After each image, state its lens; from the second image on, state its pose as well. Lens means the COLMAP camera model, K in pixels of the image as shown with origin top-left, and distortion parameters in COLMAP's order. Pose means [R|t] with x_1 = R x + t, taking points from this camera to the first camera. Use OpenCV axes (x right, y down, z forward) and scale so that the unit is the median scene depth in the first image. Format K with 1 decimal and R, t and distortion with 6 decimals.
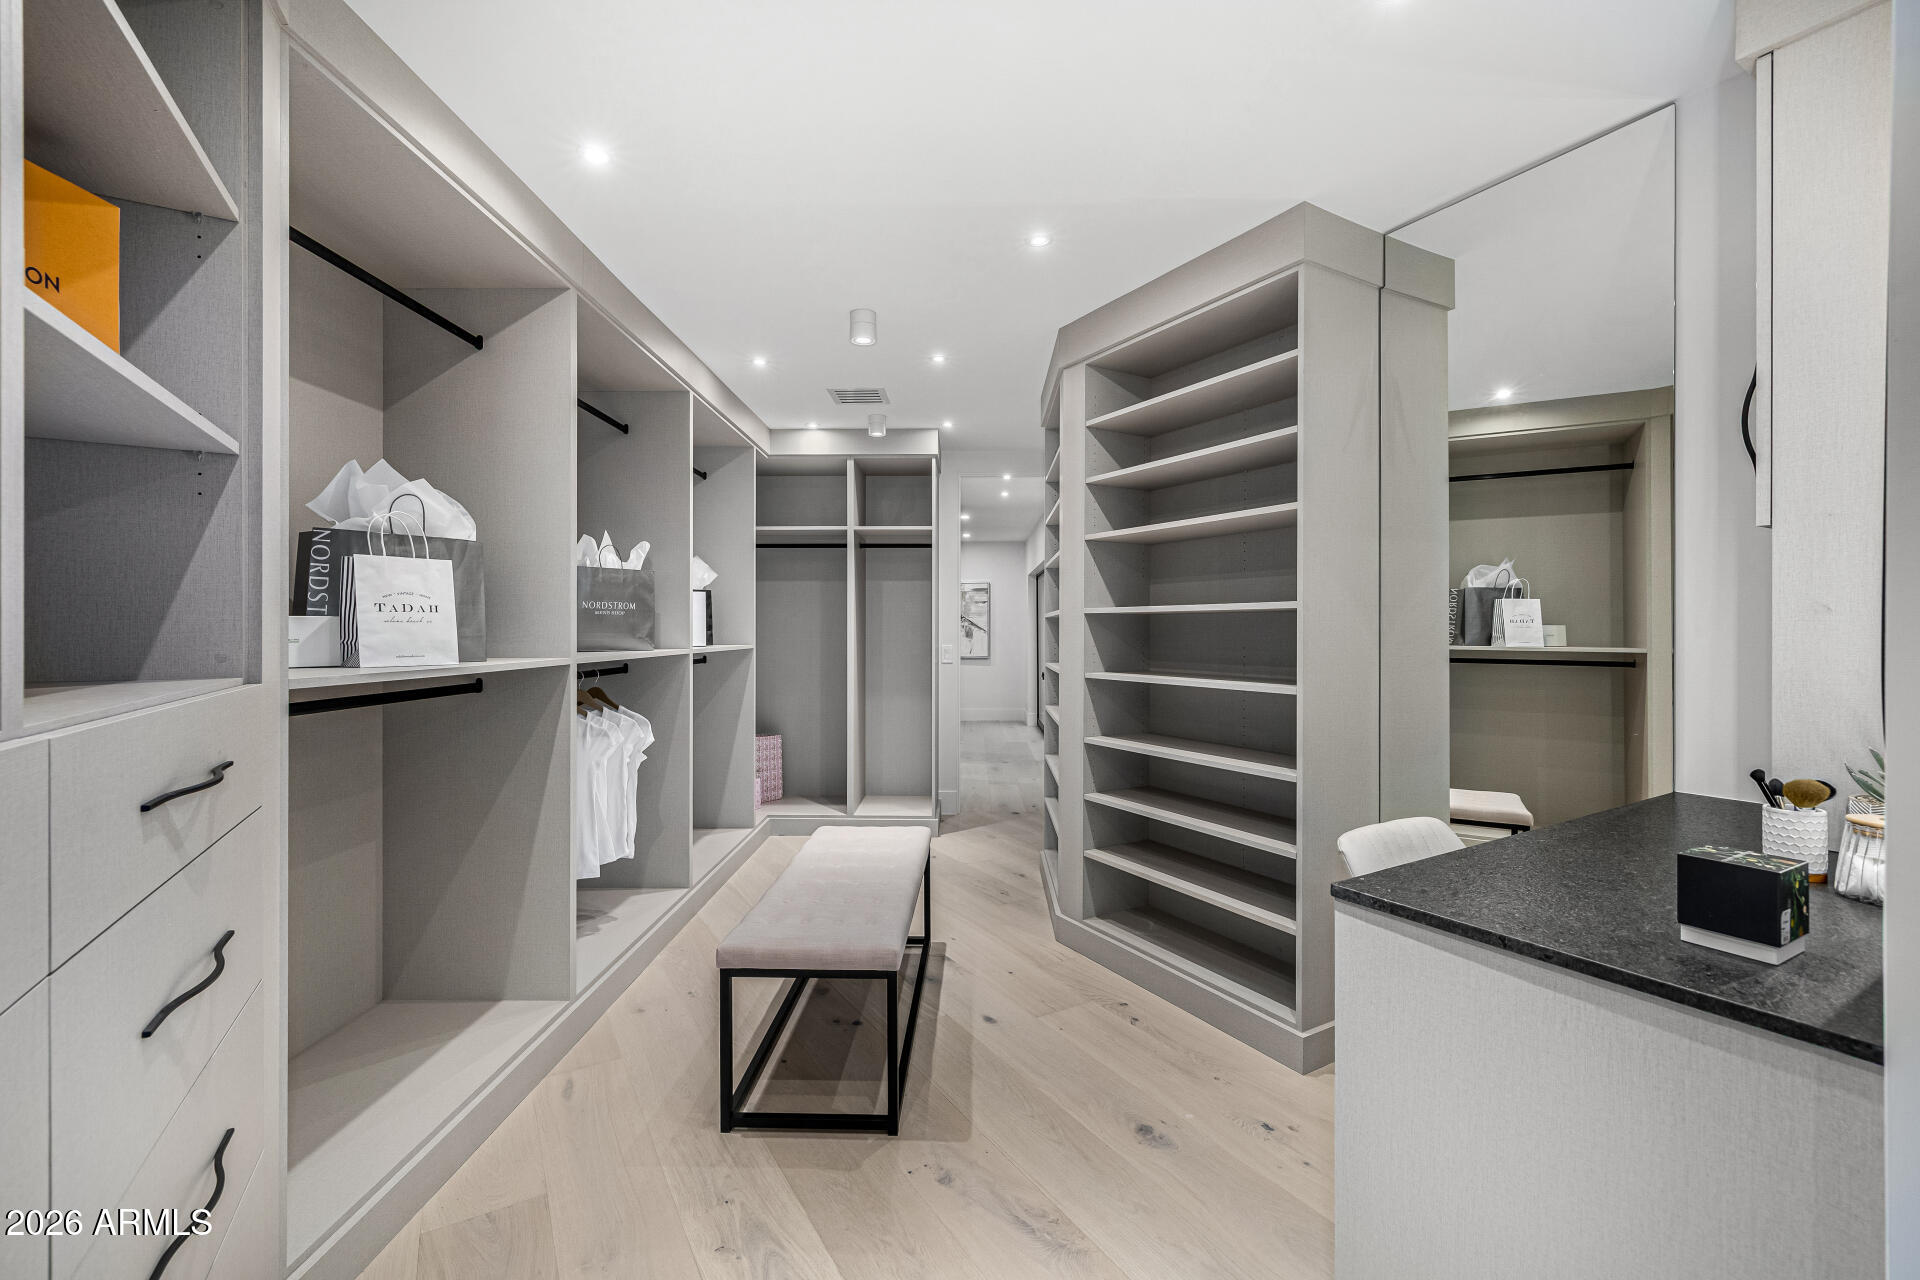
lens RADIAL K [[804.5, 0, 960.2], [0, 804.5, 634.2], [0, 0, 1]] dist [0.000783, 0.000148]
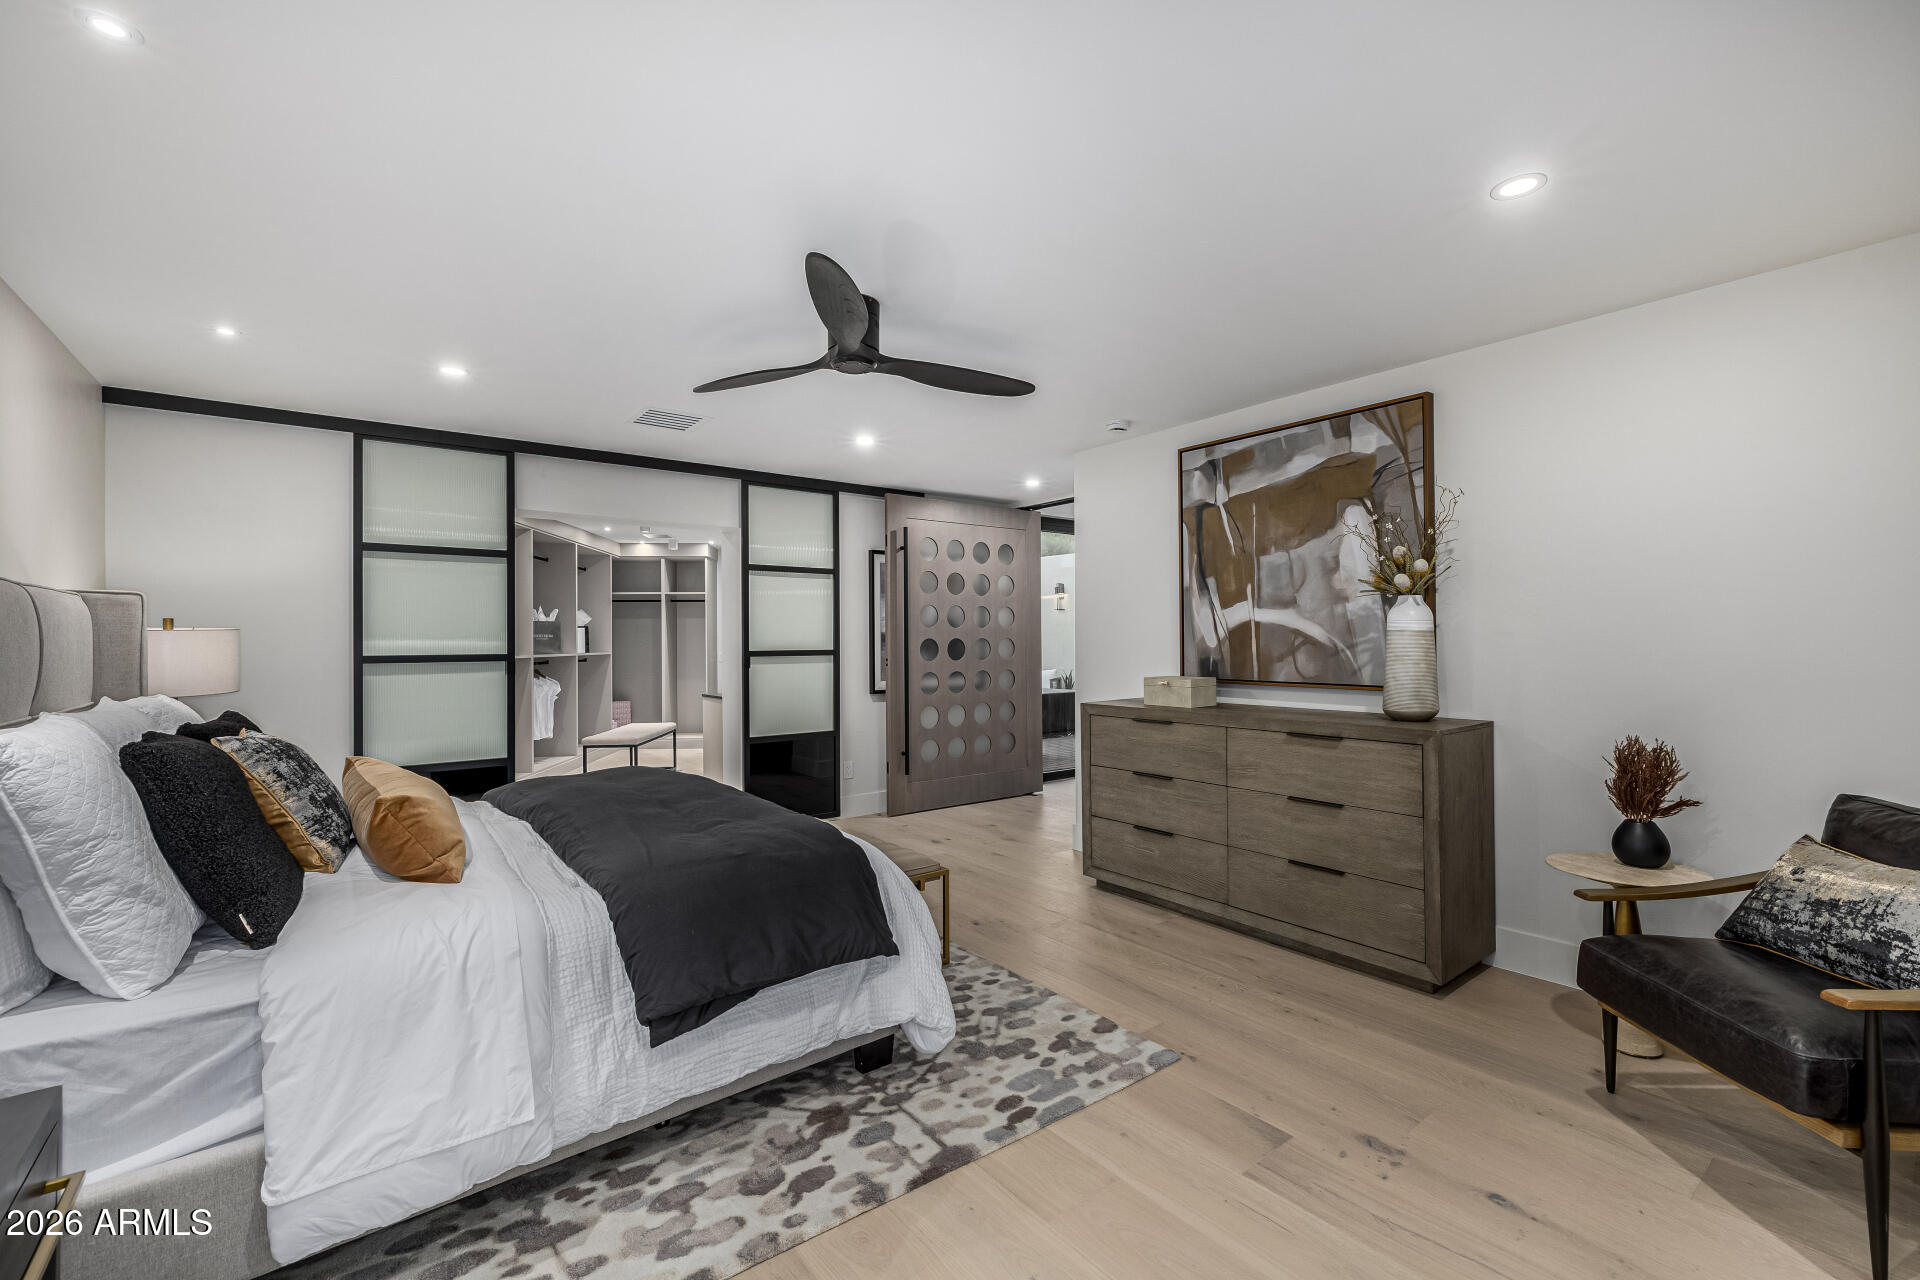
lens RADIAL K [[804.5, 0, 960.2], [0, 804.5, 634.2], [0, 0, 1]] dist [0.000783, 0.000148]
pose [[0.994161, -0.005879, 0.107749, 0.431178], [0.007282, 0.999894, -0.012630, -0.000836], [-0.107663, 0.013341, 0.994098, -1.195592]]
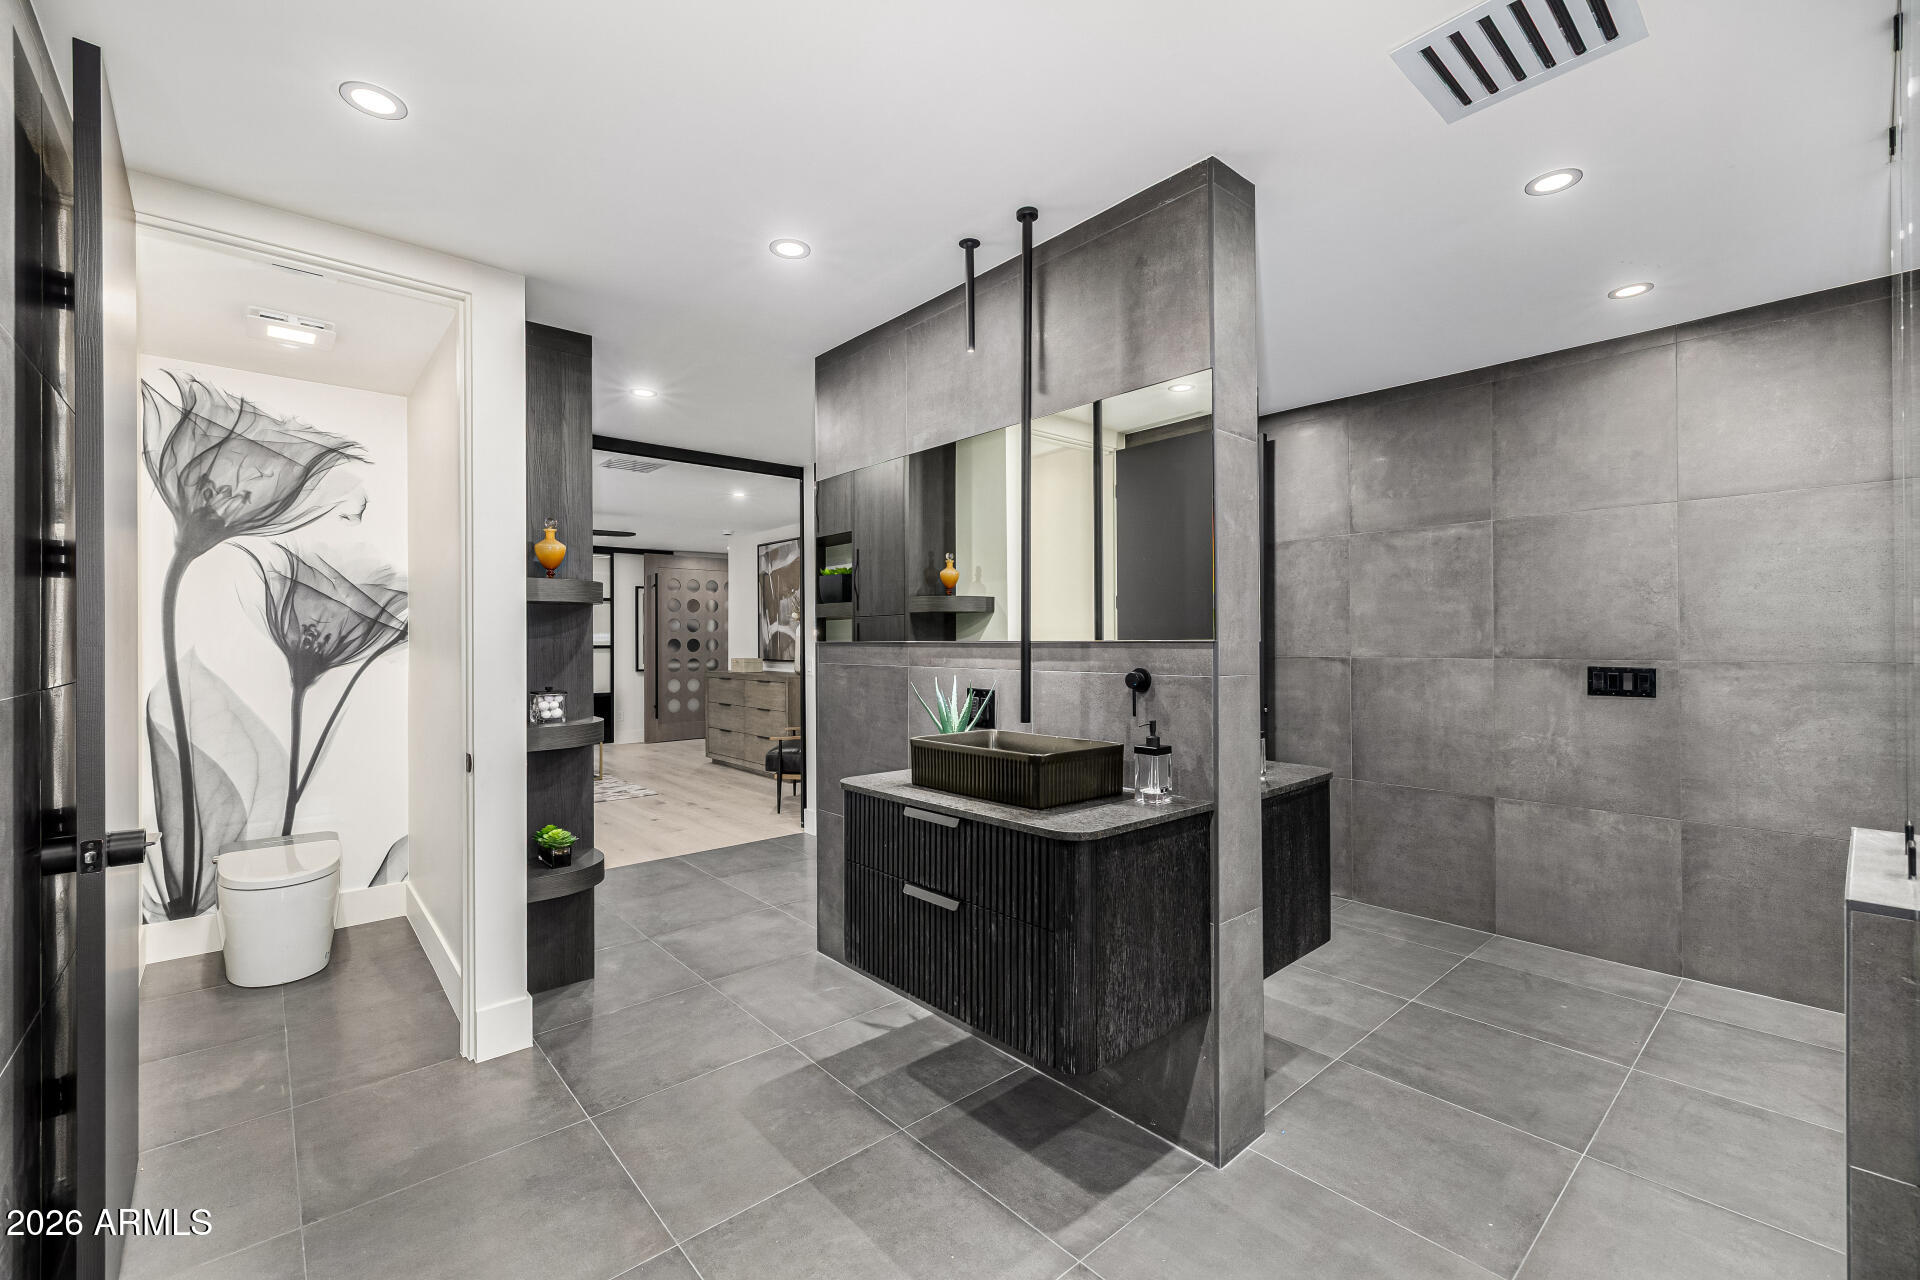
lens RADIAL K [[804.5, 0, 960.2], [0, 804.5, 634.2], [0, 0, 1]] dist [0.000783, 0.000148]
pose [[0.984590, -0.000598, 0.174876, 1.420577], [0.002775, 0.999922, -0.012200, 0.013104], [-0.174855, 0.012497, 0.984515, -3.246362]]
